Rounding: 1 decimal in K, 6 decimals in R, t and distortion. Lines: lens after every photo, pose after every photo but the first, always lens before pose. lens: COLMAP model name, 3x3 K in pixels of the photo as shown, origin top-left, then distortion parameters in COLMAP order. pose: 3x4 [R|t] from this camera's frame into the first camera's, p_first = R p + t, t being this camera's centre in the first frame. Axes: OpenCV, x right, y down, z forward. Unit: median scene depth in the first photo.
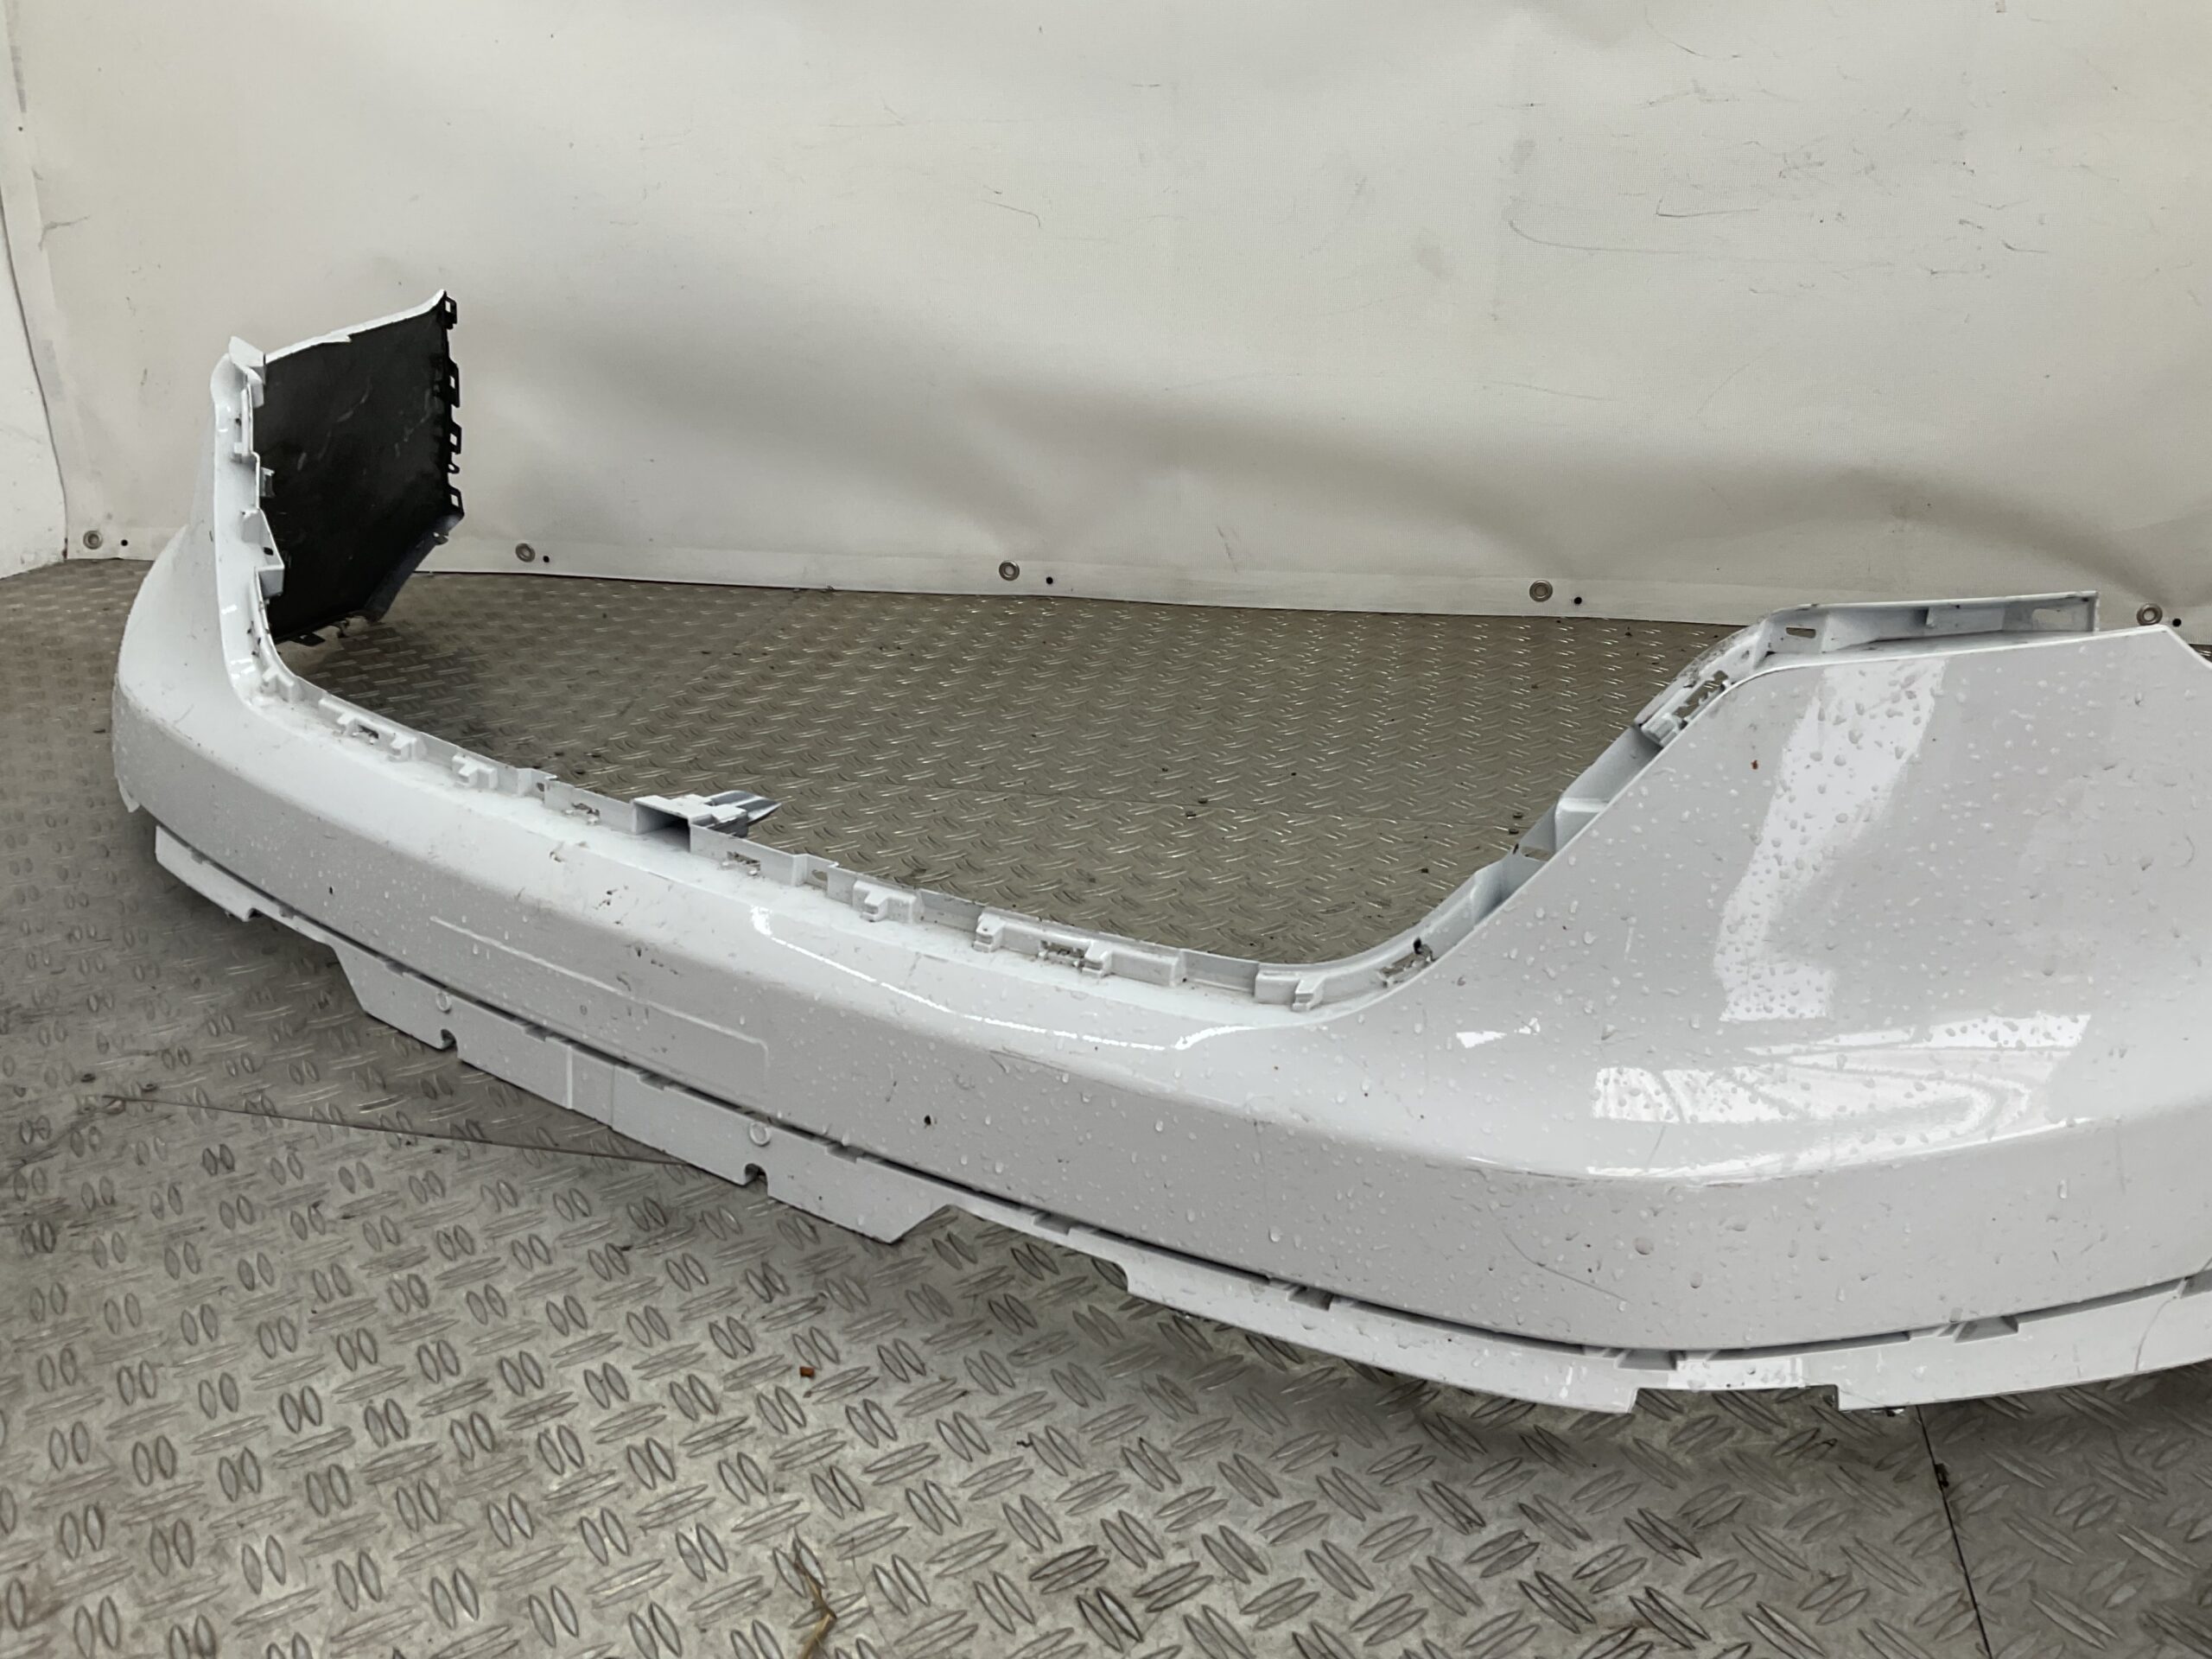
lens RADIAL K [[1790.8, 0, 1104.7], [0, 1790.8, 823.4], [0, 0, 1]] dist [0.070542, -0.117240]
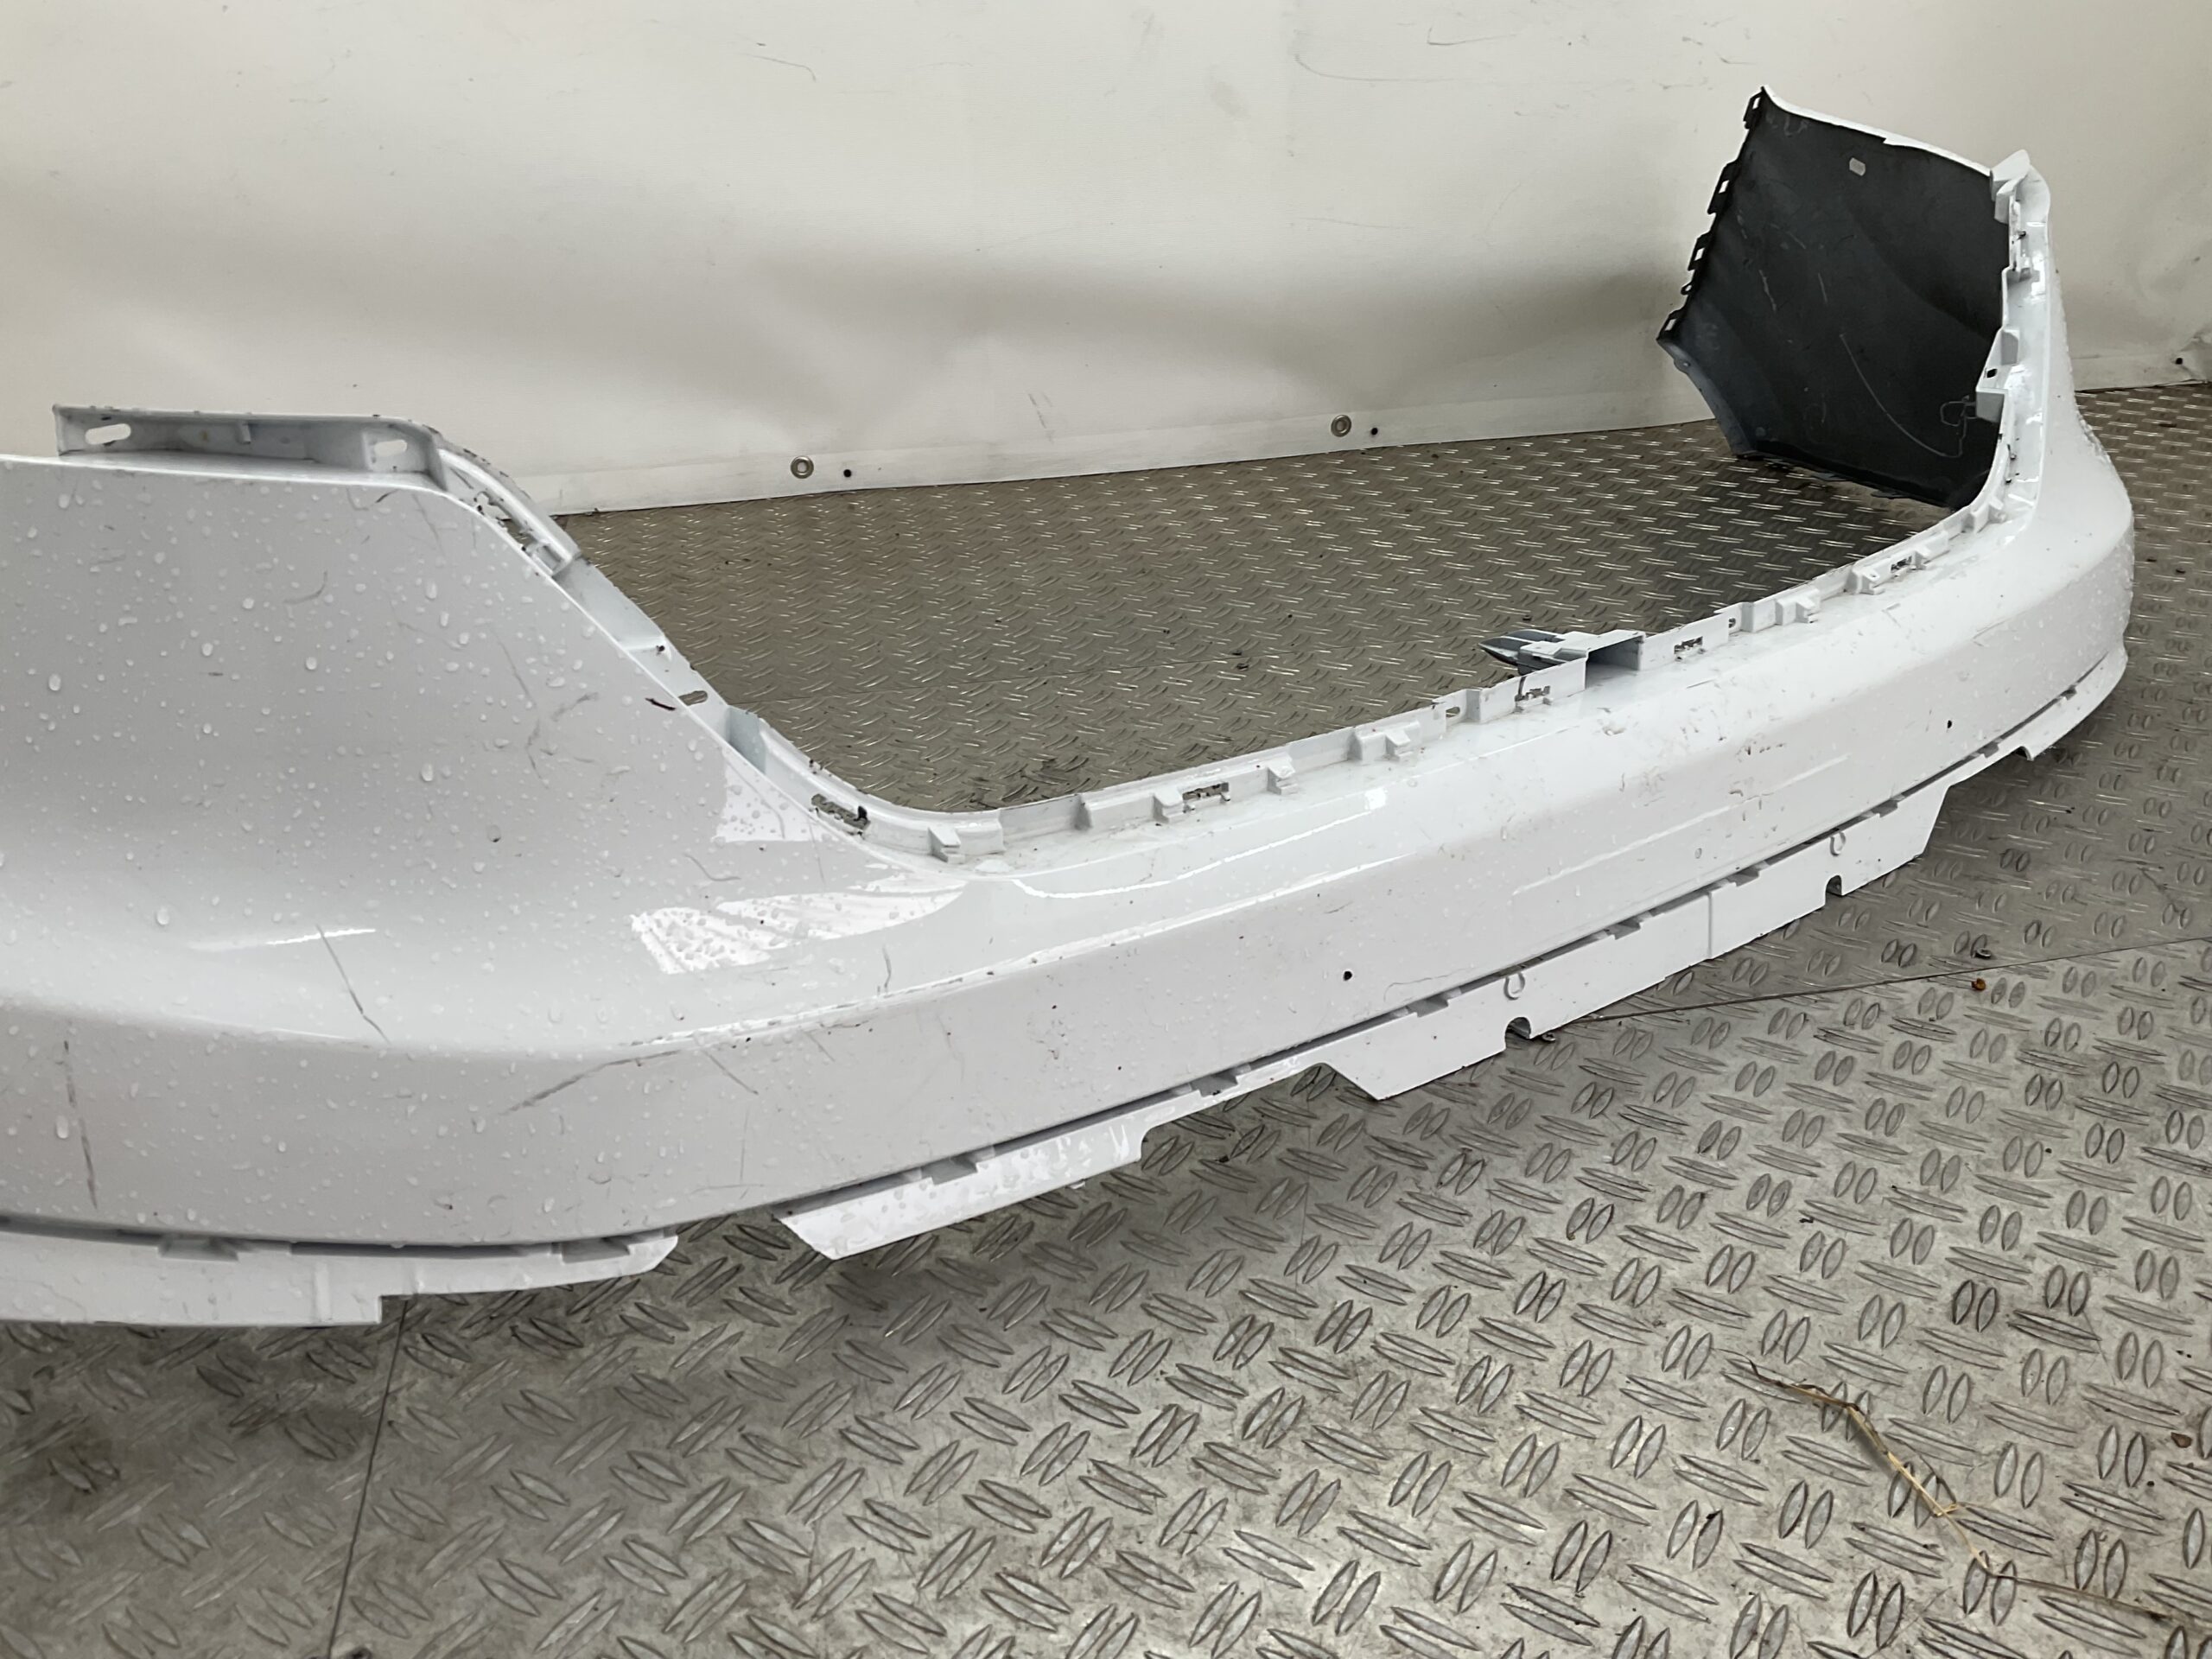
lens RADIAL K [[1790.8, 0, 1106.3], [0, 1790.8, 831.5], [0, 0, 1]] dist [0.070542, -0.117240]
pose [[0.916752, -0.183951, 0.354581, -0.645944], [0.167166, 0.982863, 0.077696, -0.007504], [-0.362797, -0.011954, 0.931792, 0.193768]]
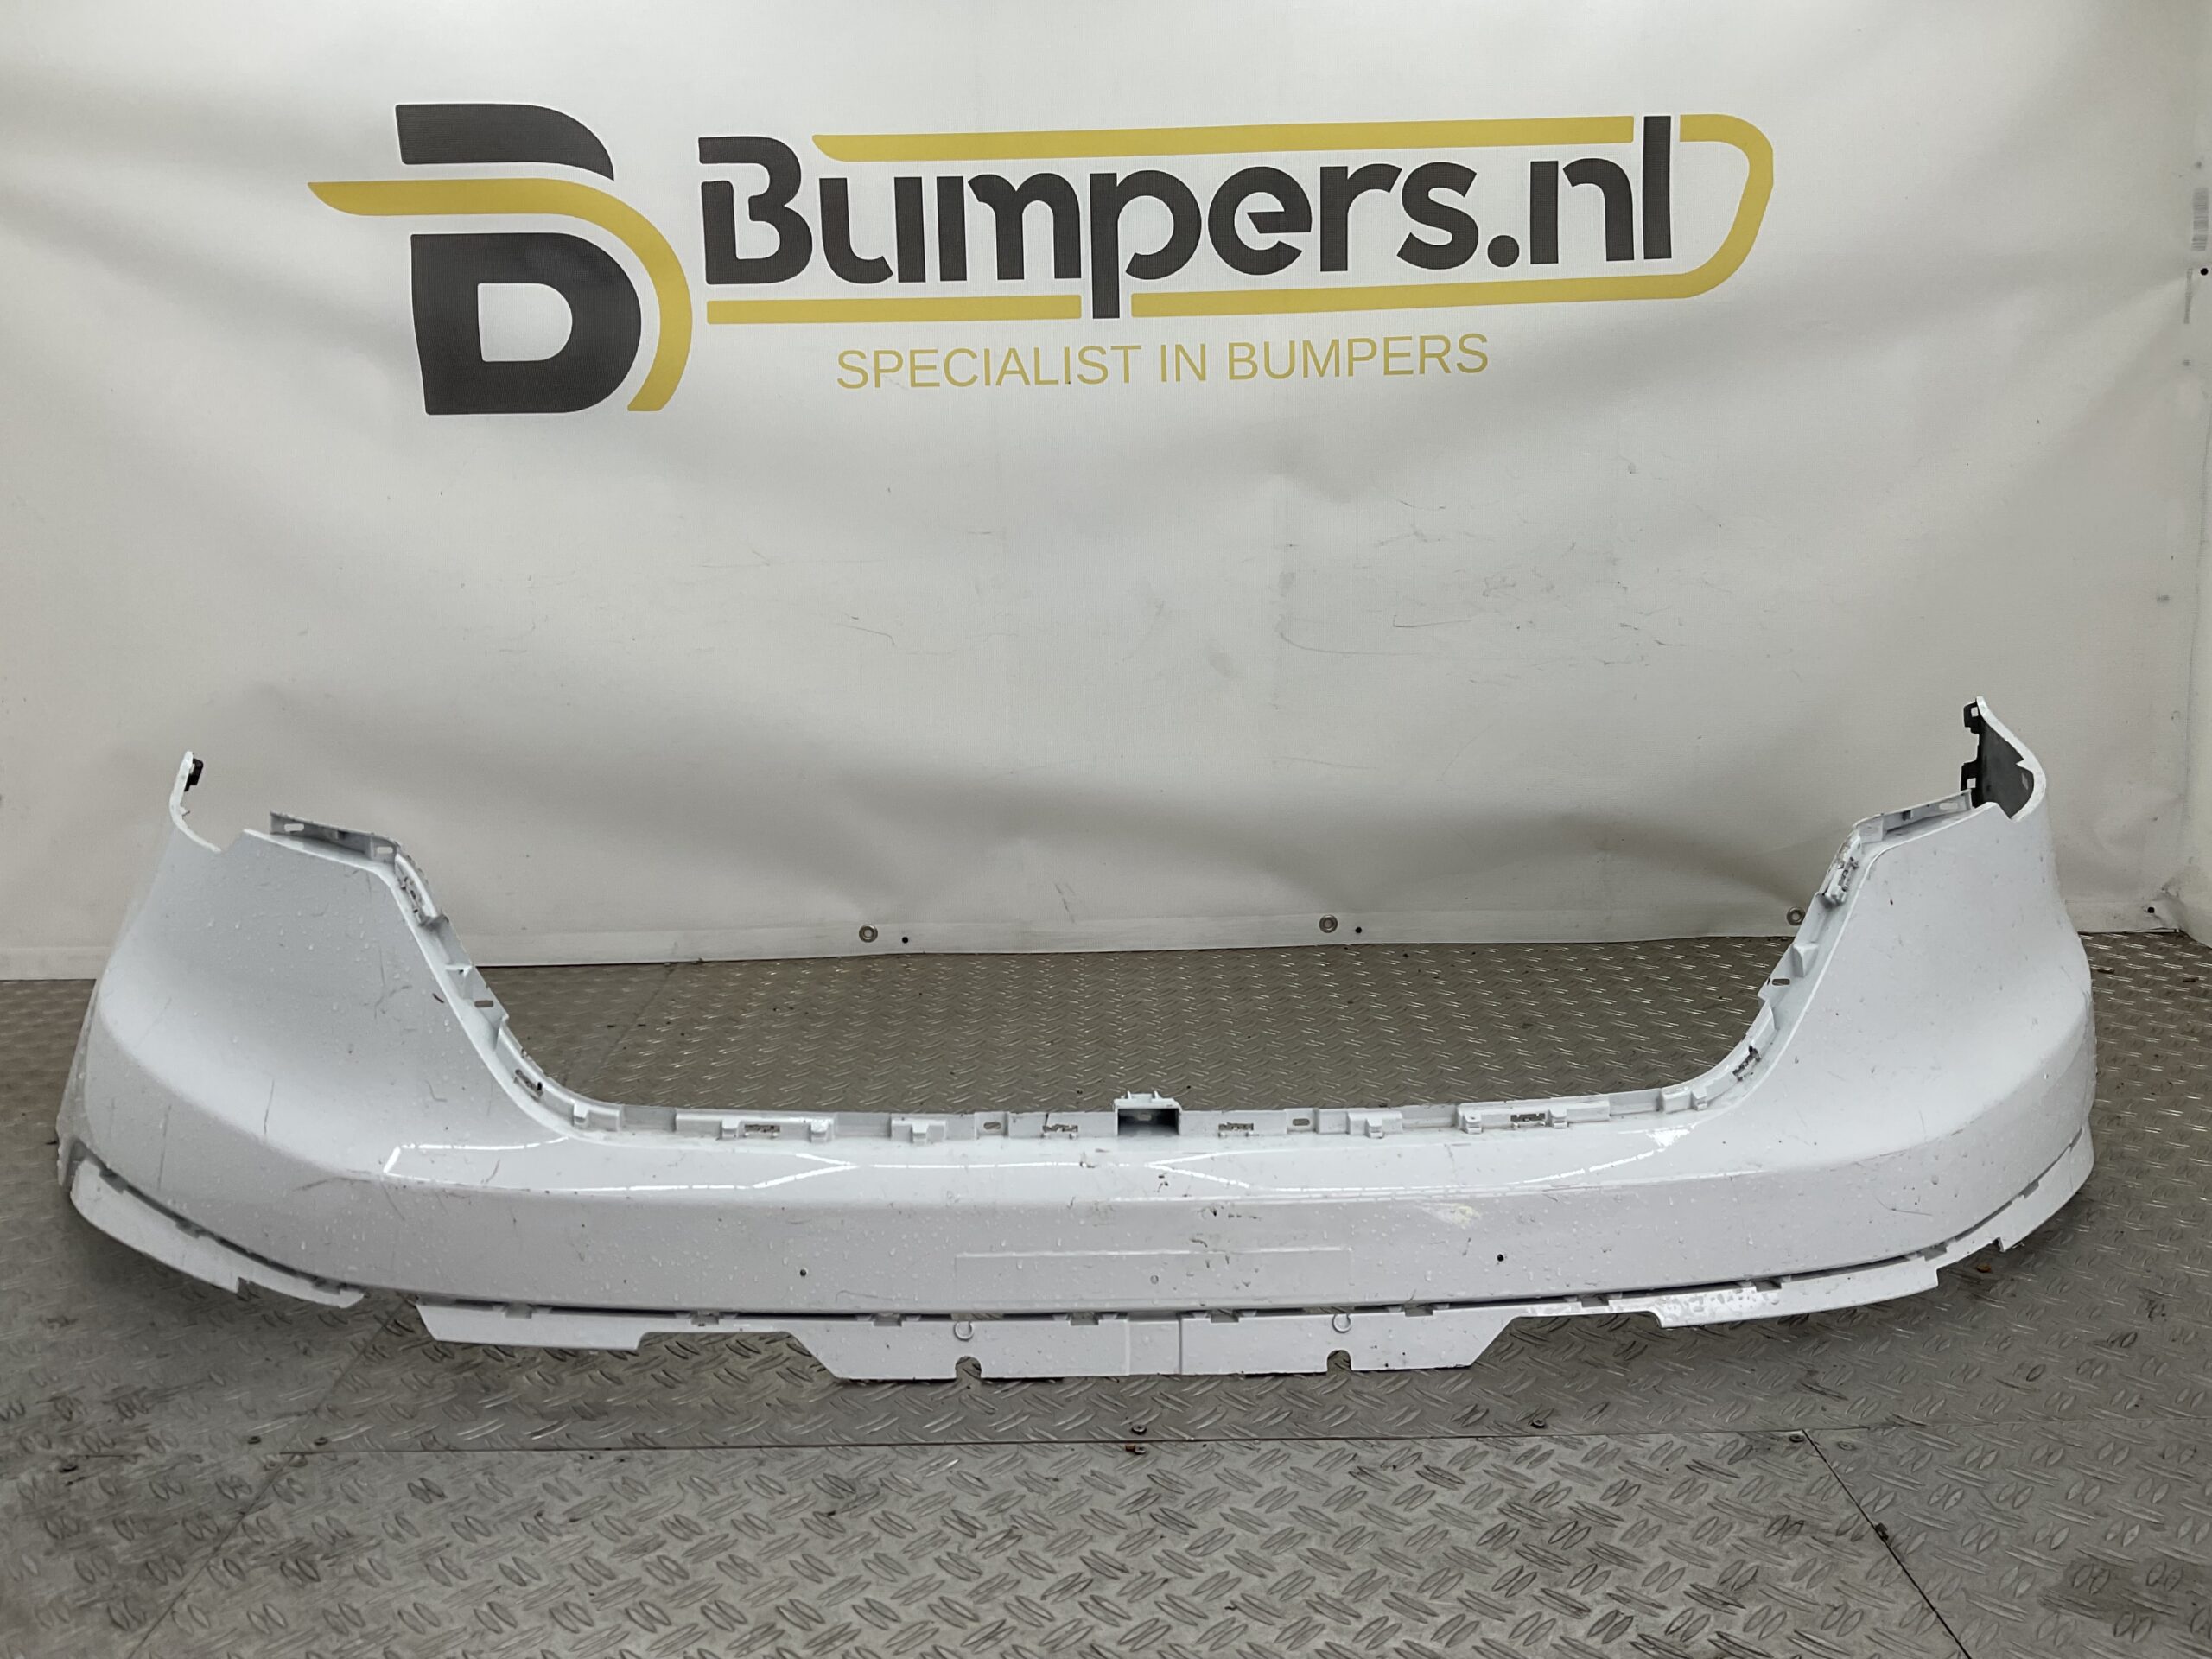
lens RADIAL K [[1790.8, 0, 1095.9], [0, 1790.8, 817.4], [0, 0, 1]] dist [0.070542, -0.117240]
pose [[0.977227, -0.047185, 0.206884, -0.339664], [0.086987, 0.978358, -0.187748, 0.026697], [-0.193548, 0.201468, 0.960182, -0.288932]]
